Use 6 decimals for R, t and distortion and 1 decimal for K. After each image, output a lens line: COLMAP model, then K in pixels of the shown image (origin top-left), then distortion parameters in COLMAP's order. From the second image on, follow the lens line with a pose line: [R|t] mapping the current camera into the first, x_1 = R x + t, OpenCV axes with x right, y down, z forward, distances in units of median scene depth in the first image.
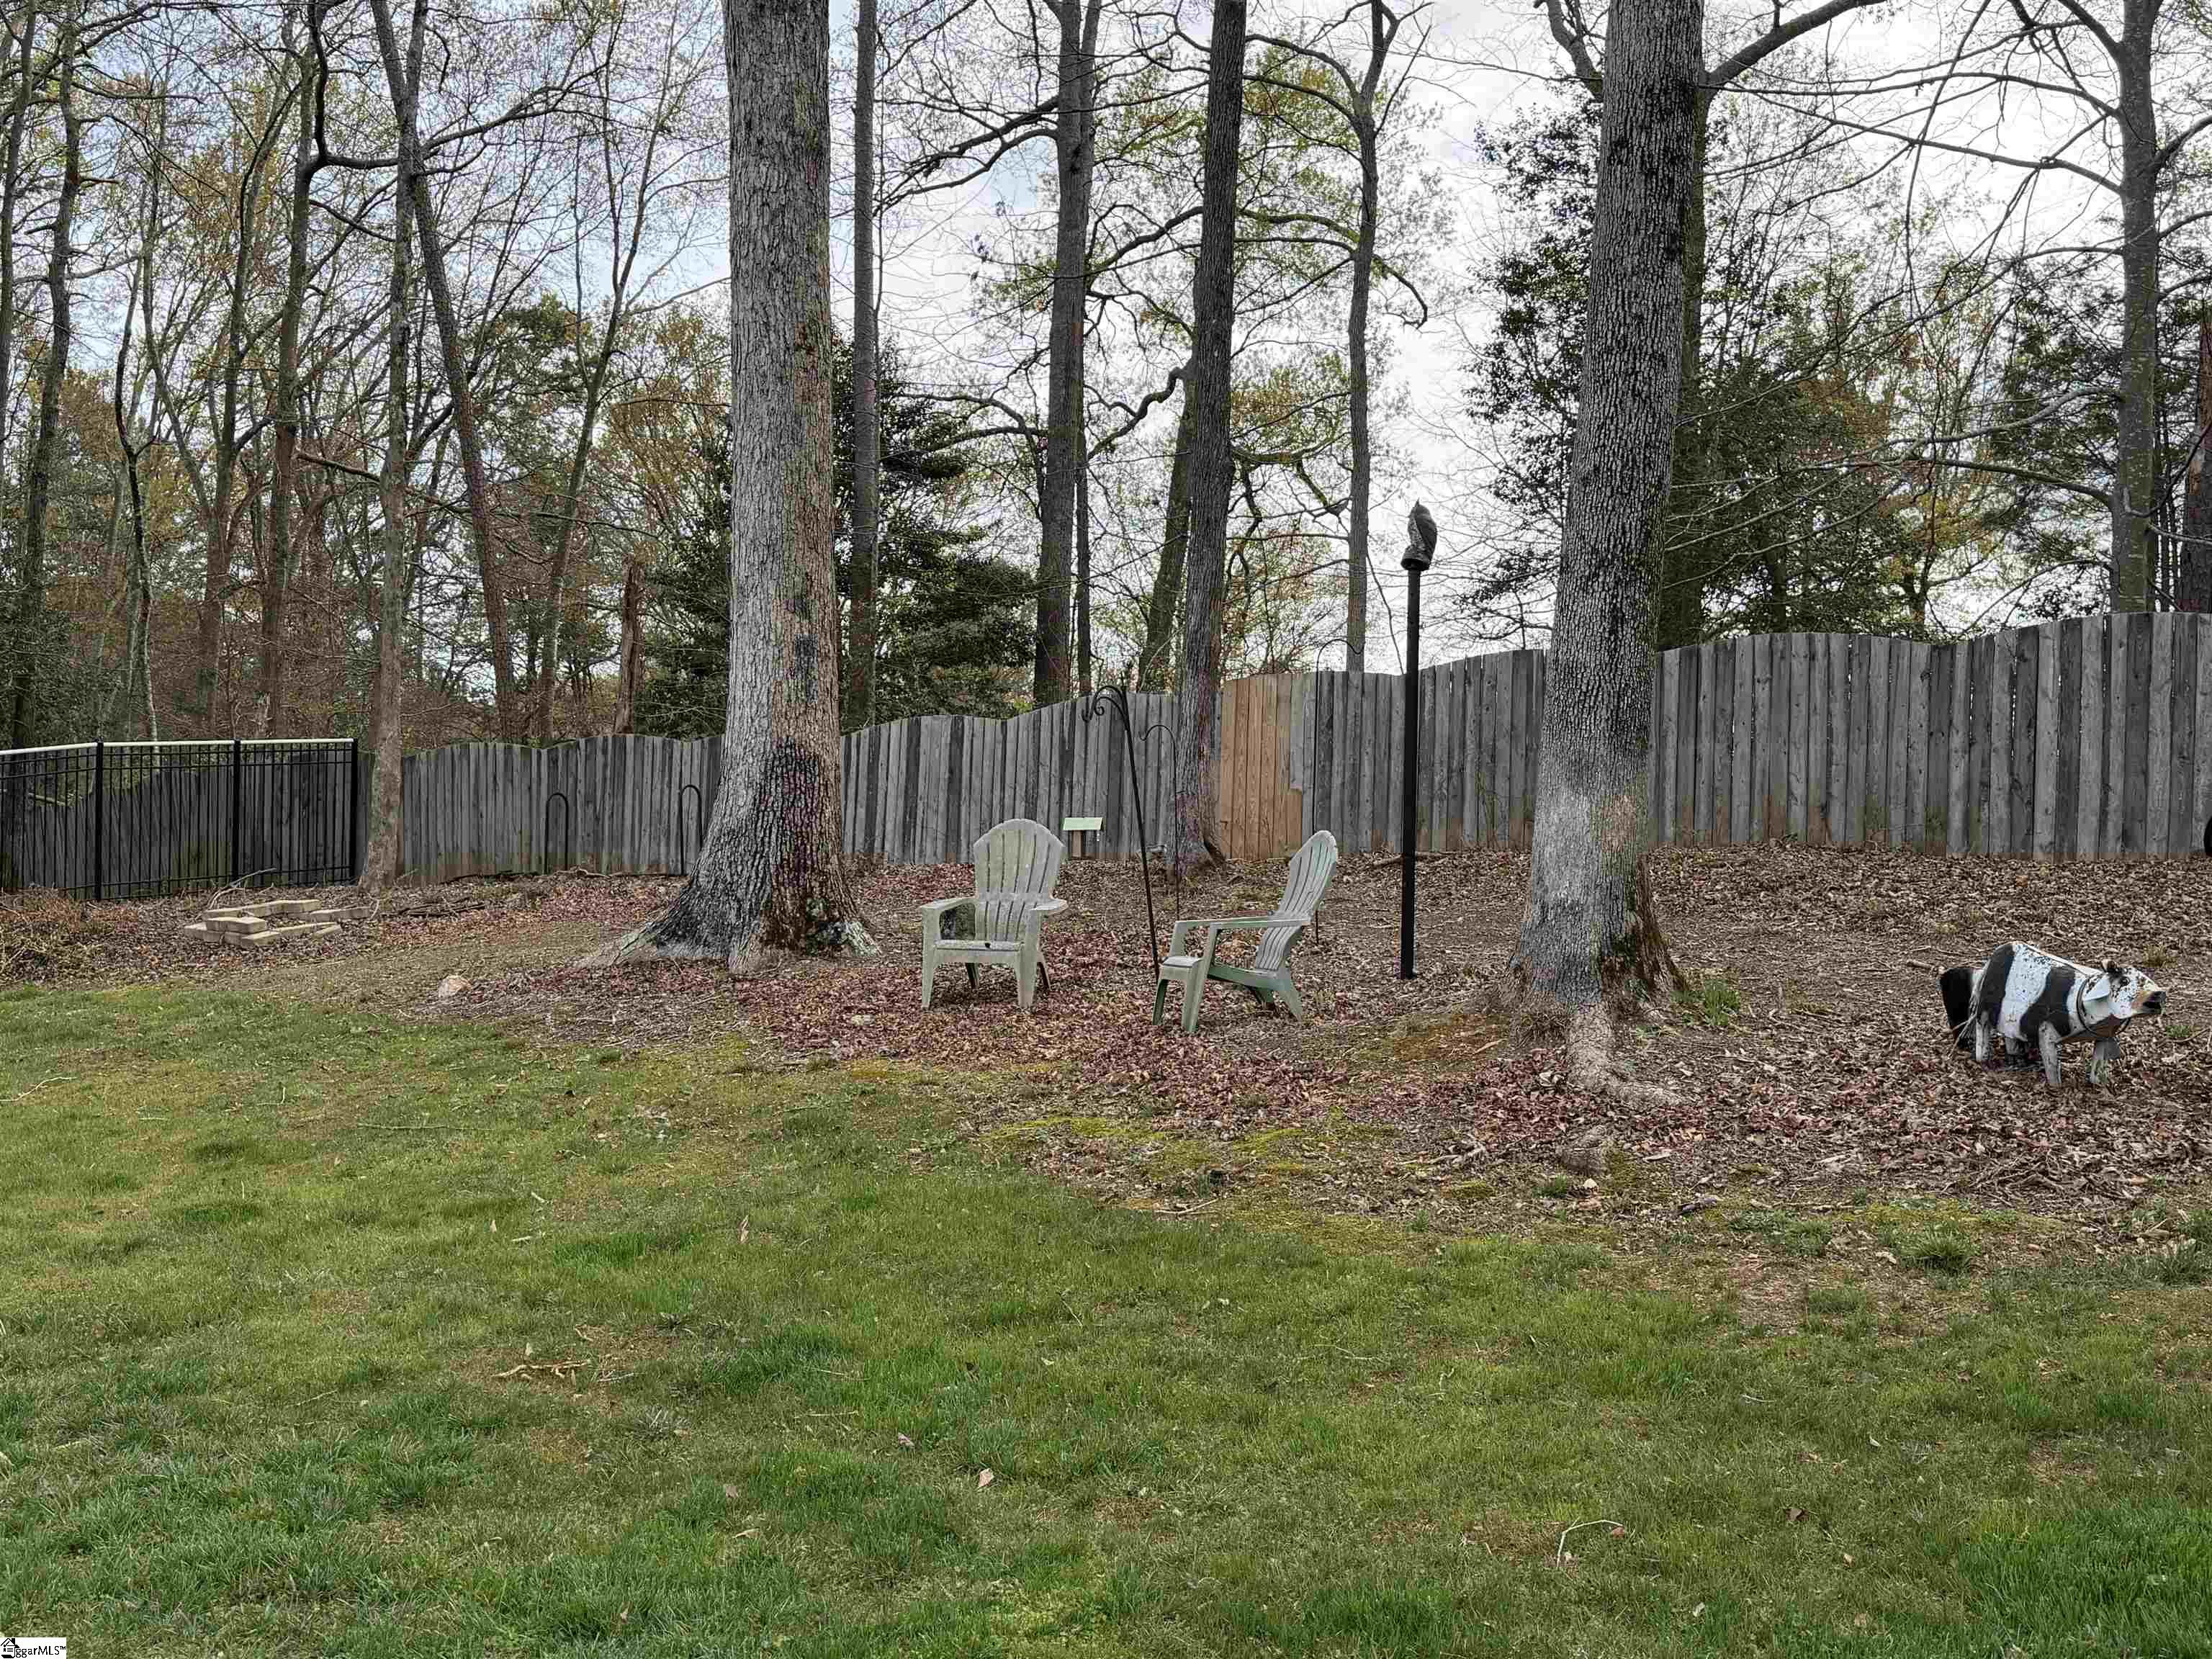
lens RADIAL K [[2113.8, 0, 1106.6], [0, 2113.8, 836.7], [0, 0, 1]] dist [-0.002279, 0.000000]
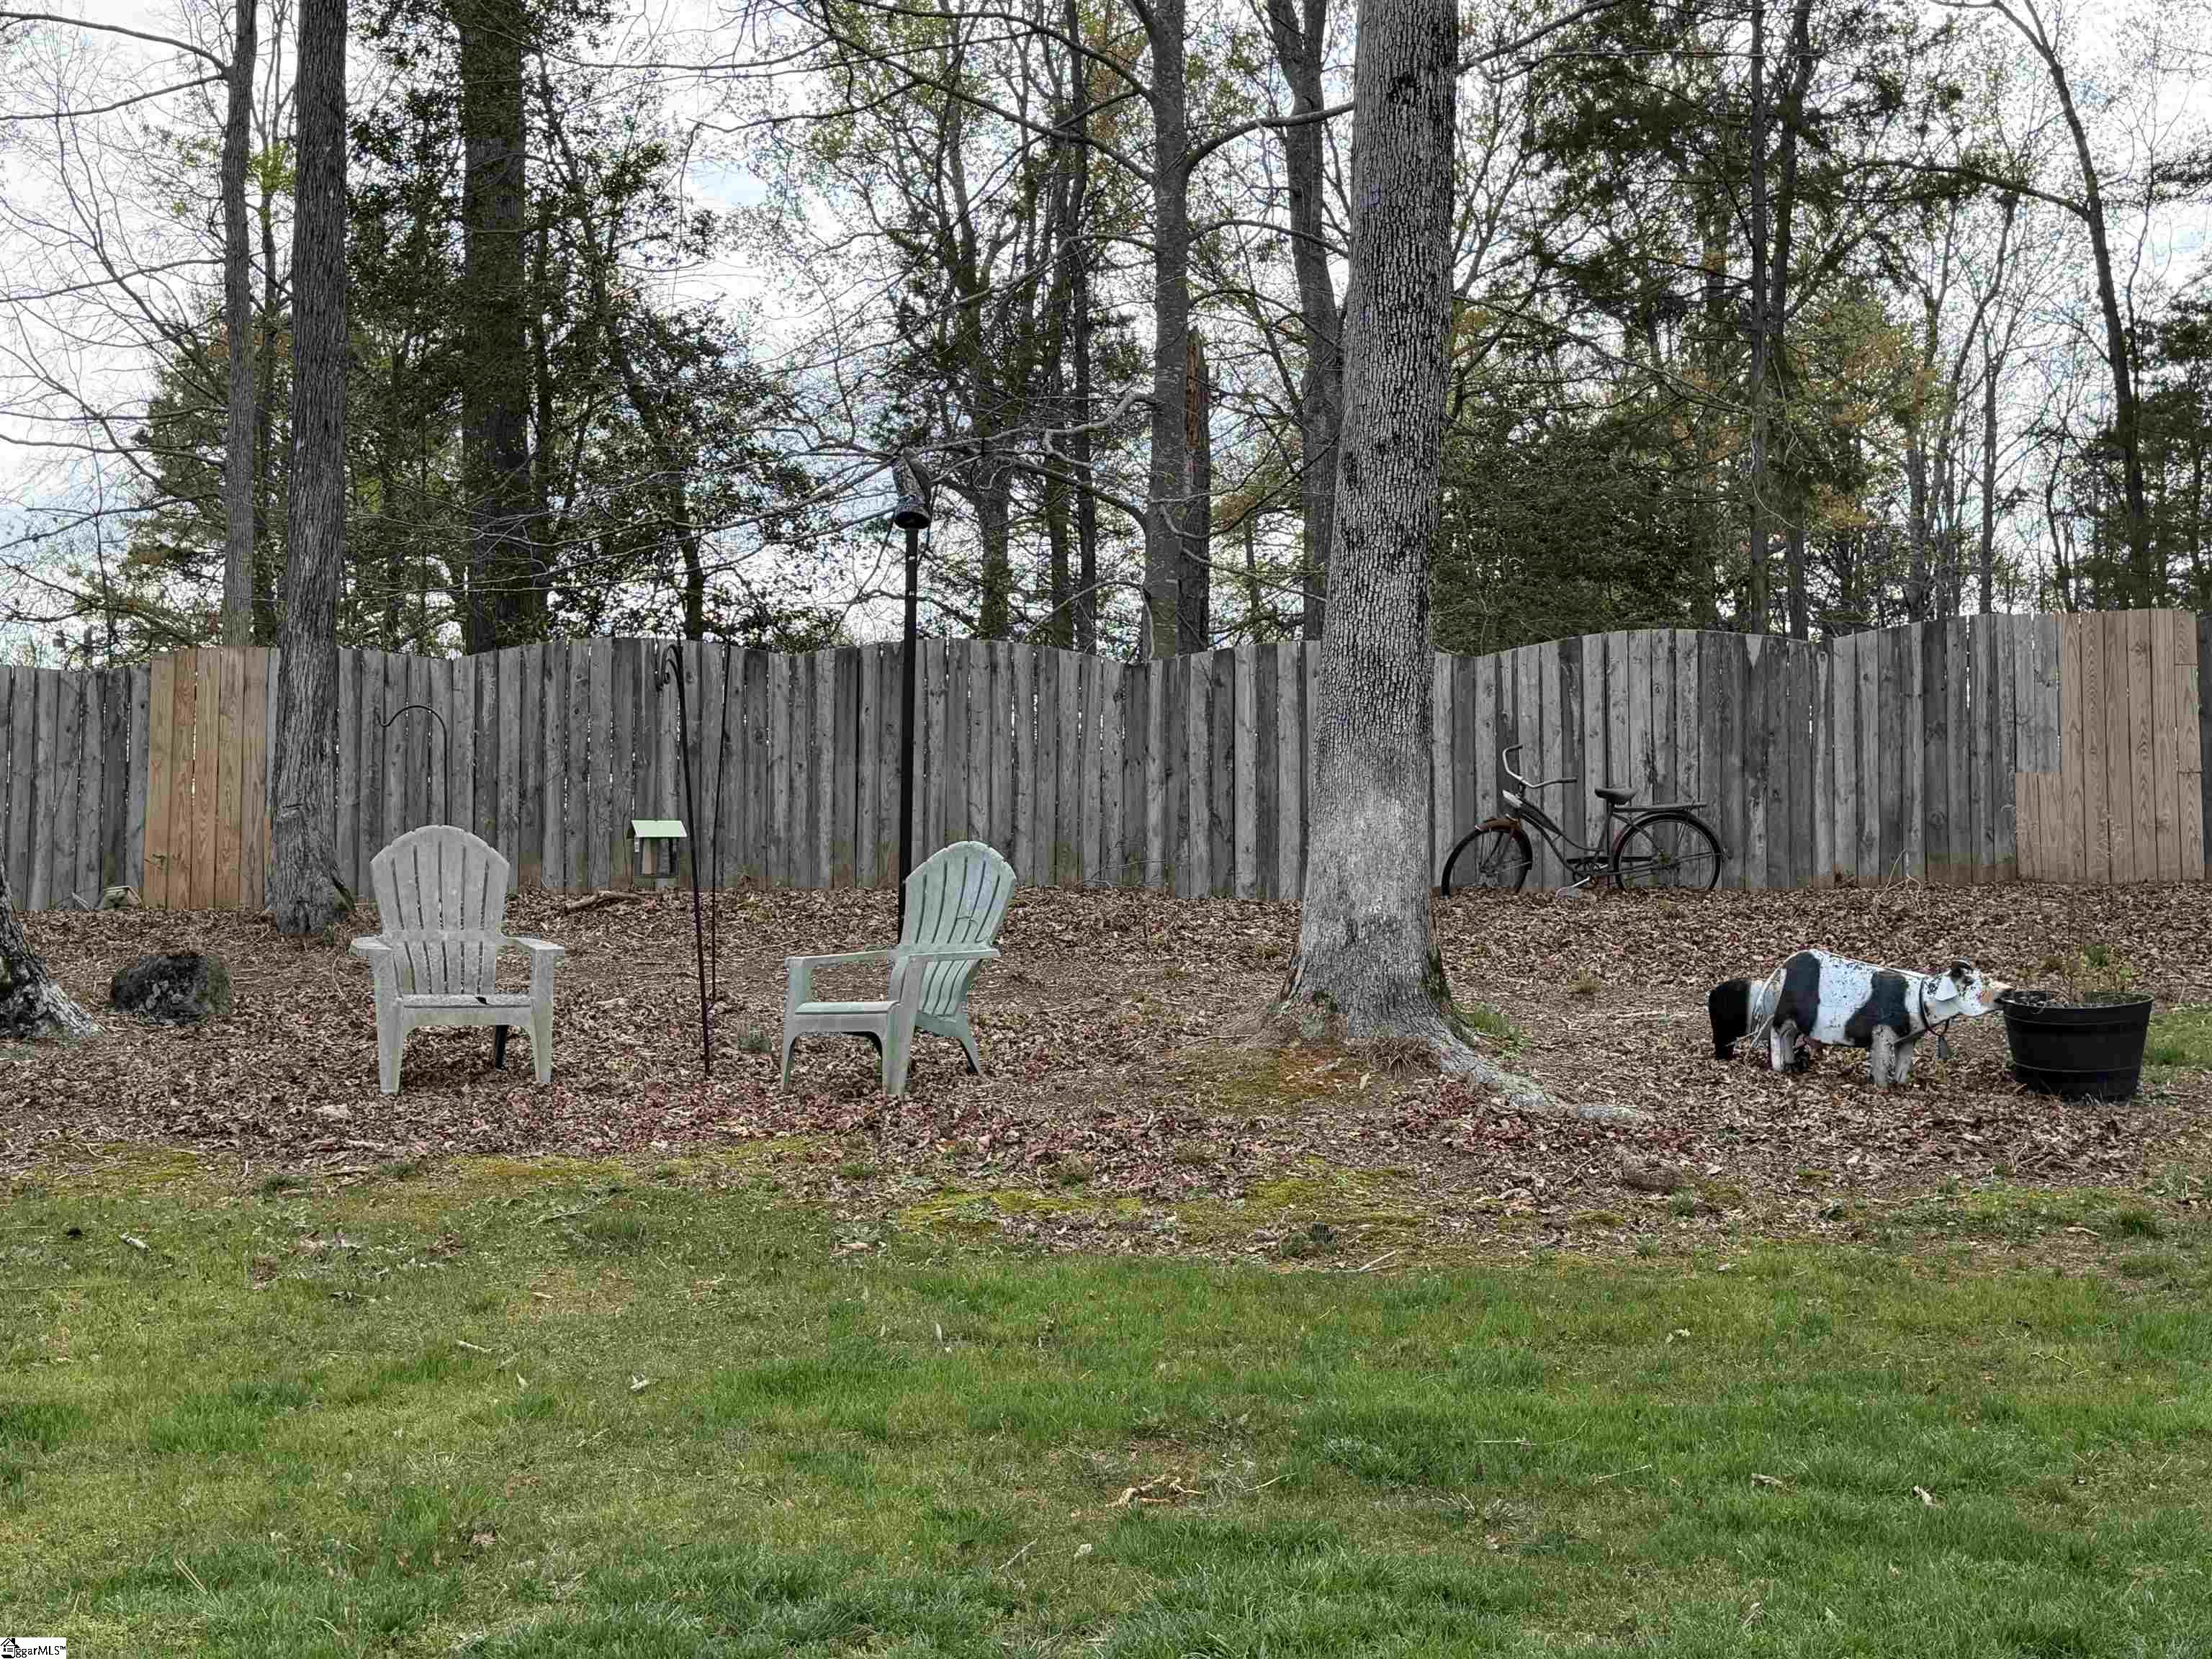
lens RADIAL K [[2849.3, 0, 1106.0], [0, 2849.3, 820.5], [0, 0, 1]] dist [0.059452, 0.000000]
pose [[0.745783, 0.023601, 0.665771, -0.431018], [0.002761, 0.999254, -0.038515, 0.023065], [-0.666183, 0.030562, 0.745161, 0.118466]]
